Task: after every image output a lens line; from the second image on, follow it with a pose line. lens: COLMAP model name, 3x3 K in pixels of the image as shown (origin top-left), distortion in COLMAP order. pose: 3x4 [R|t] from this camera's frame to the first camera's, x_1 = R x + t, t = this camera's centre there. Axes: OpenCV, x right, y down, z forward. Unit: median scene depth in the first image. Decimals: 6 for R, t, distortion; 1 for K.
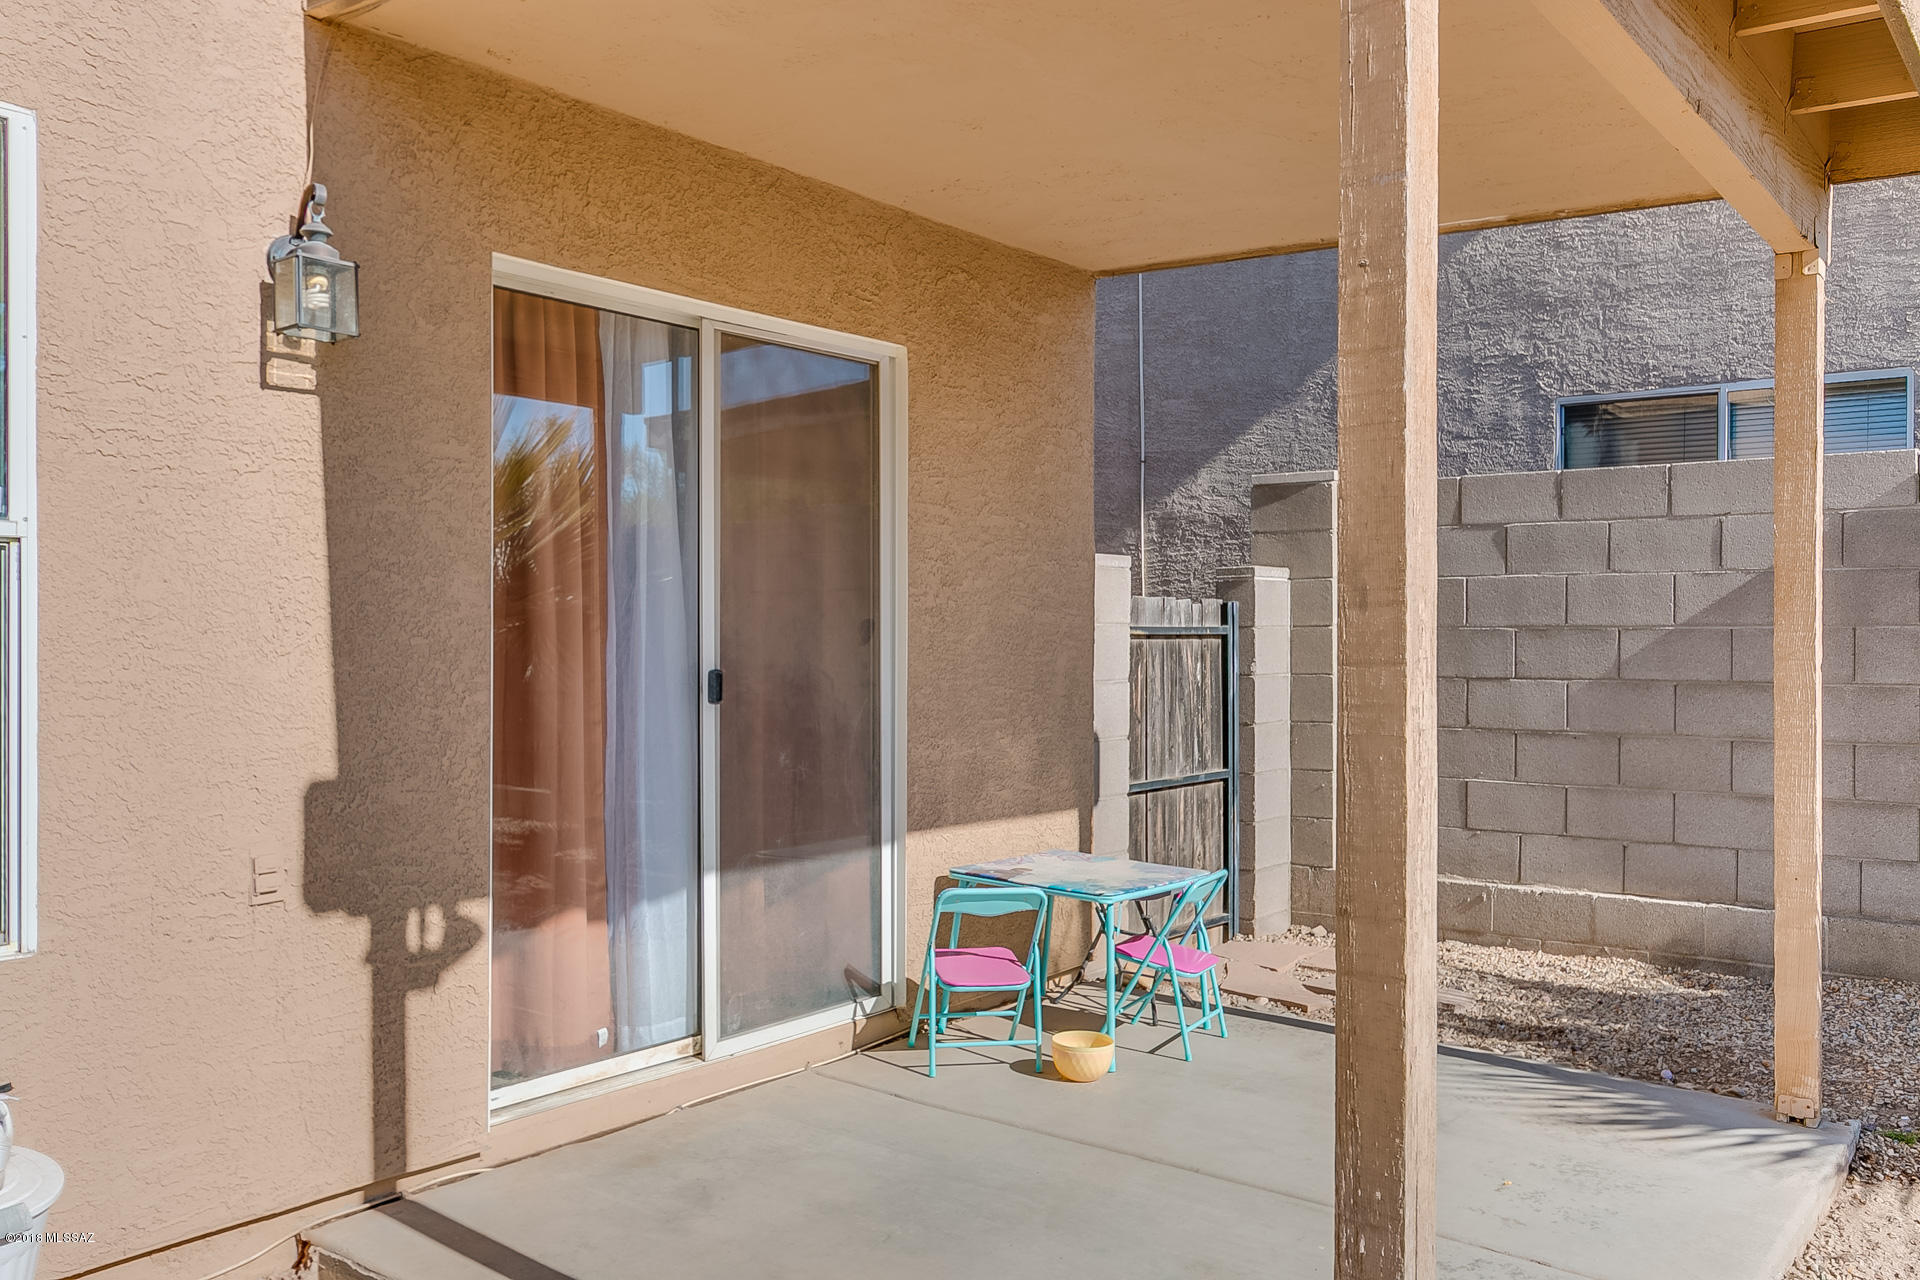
lens RADIAL K [[1573.8, 0, 956.2], [0, 1573.8, 637.3], [0, 0, 1]] dist [0.003448, -0.000360]
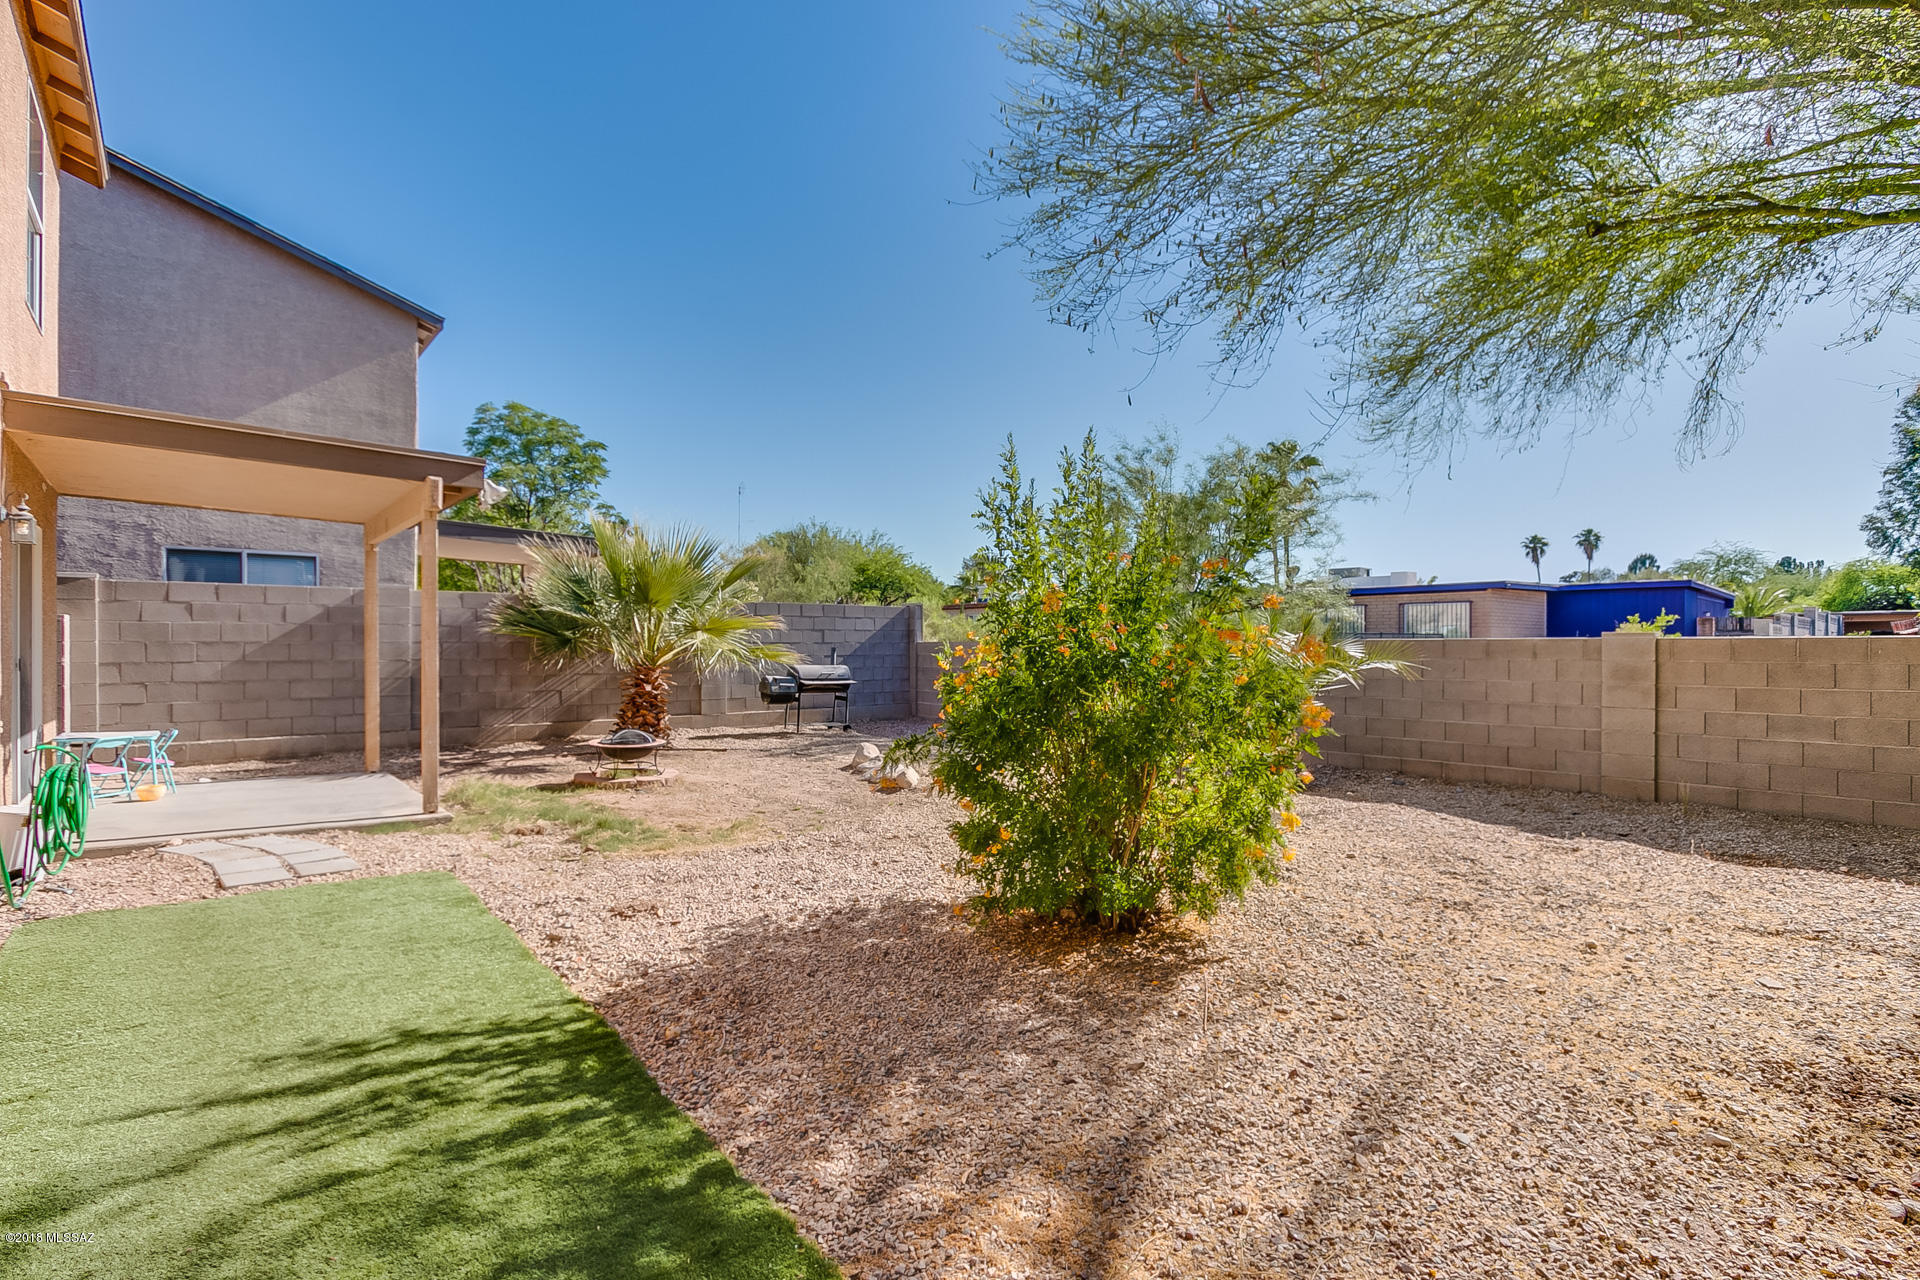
lens RADIAL K [[891.5, 0, 956.4], [0, 891.5, 646.6], [0, 0, 1]] dist [-0.025483, -0.000445]
pose [[0.194556, -0.001138, 0.980891, -0.868200], [0.003716, 0.999993, 0.000423, 0.004984], [-0.980884, 0.003562, 0.194558, -0.541130]]
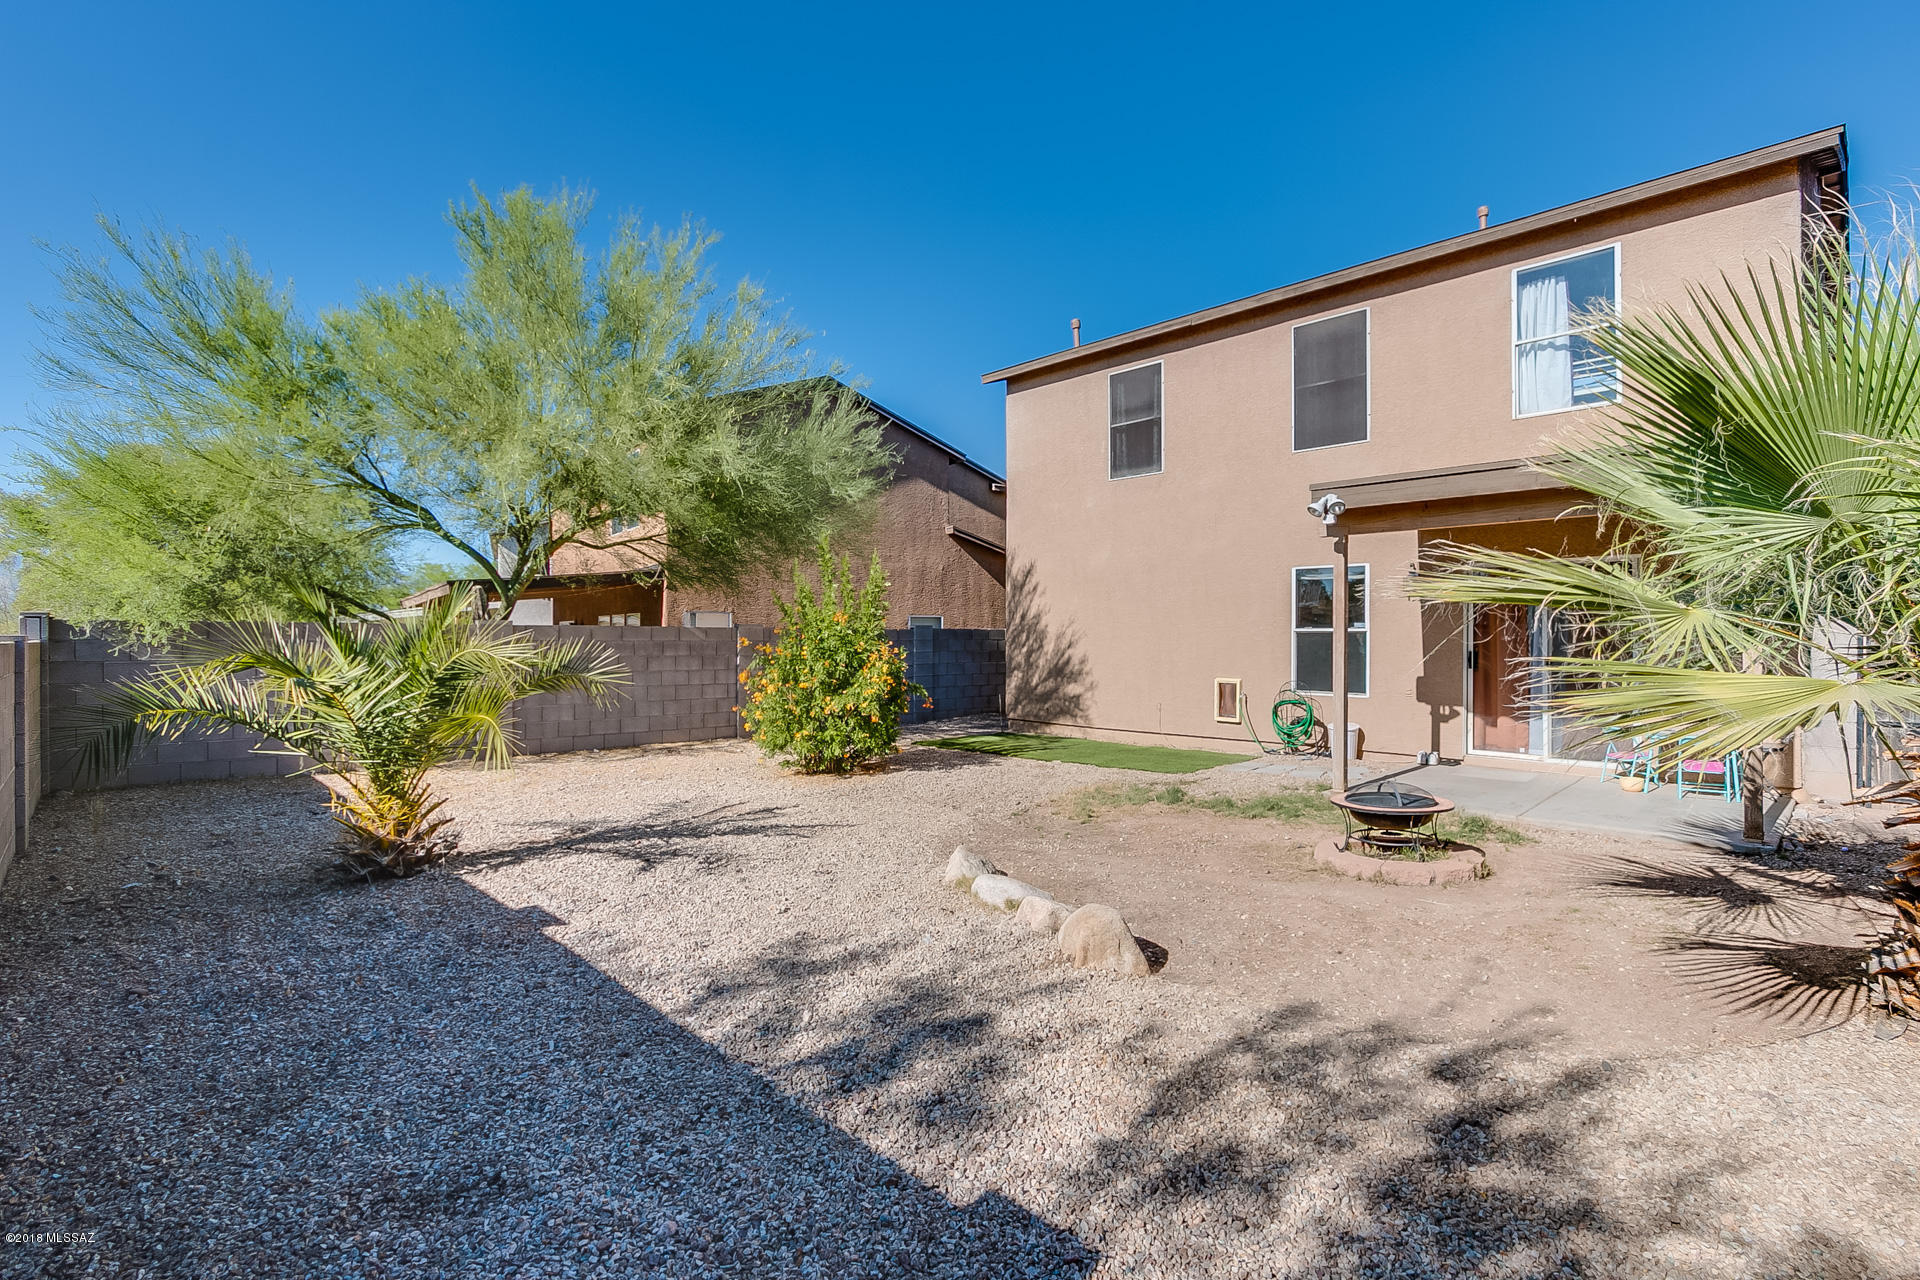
lens RADIAL K [[891.5, 0, 967.0], [0, 891.5, 648.5], [0, 0, 1]] dist [-0.025483, -0.000445]
pose [[-0.160062, -0.007598, -0.987078, 1.470569], [-0.016075, 0.999858, -0.005089, 0.022367], [0.986976, 0.015053, -0.160162, 0.006812]]
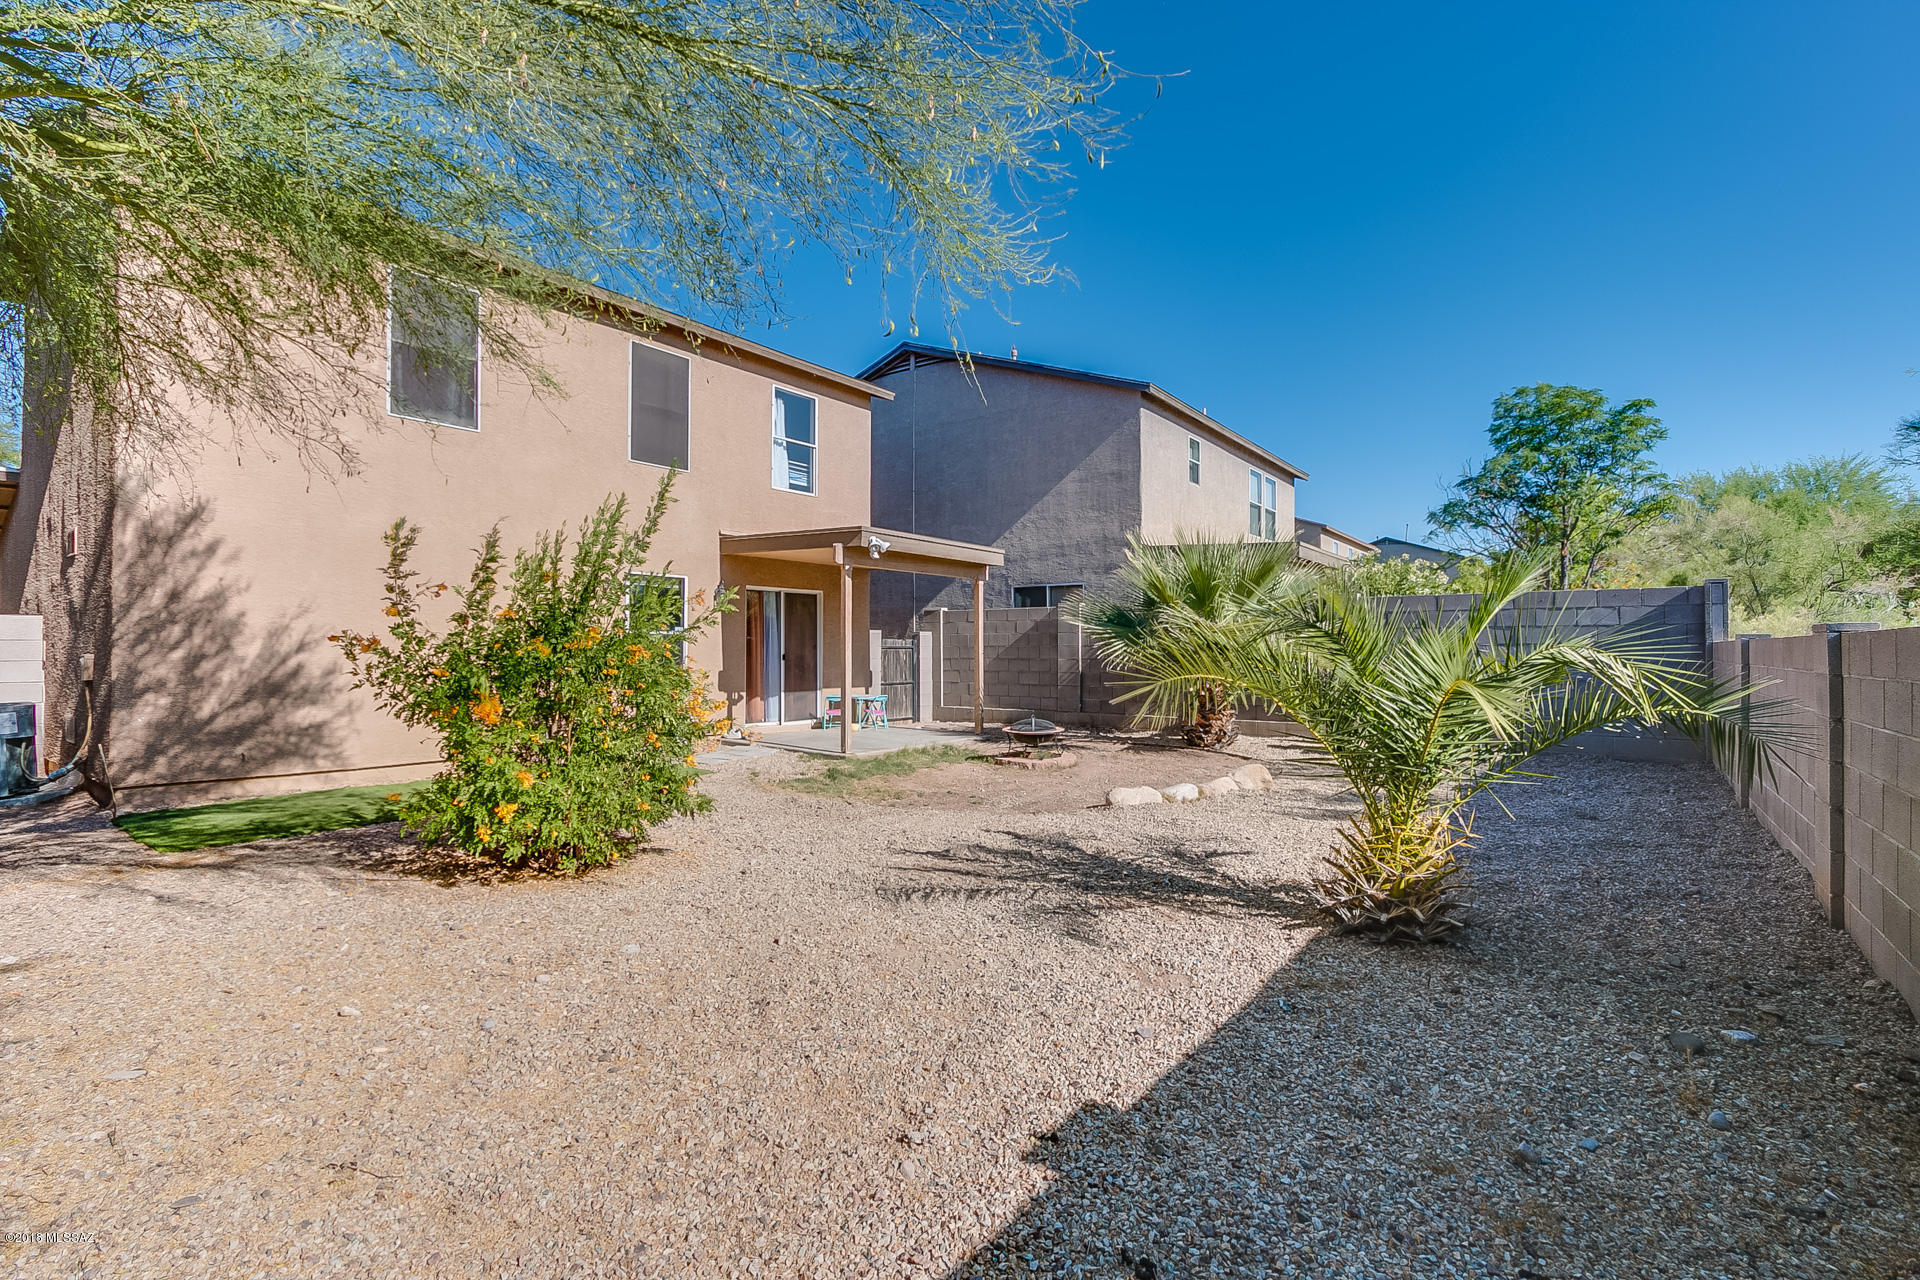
lens RADIAL K [[891.5, 0, 968.6], [0, 891.5, 640.9], [0, 0, 1]] dist [-0.025483, -0.000445]
pose [[0.999627, -0.001649, 0.027274, 0.283091], [0.001994, 0.999918, -0.012639, 0.009718], [-0.027251, 0.012689, 0.999548, -1.475952]]
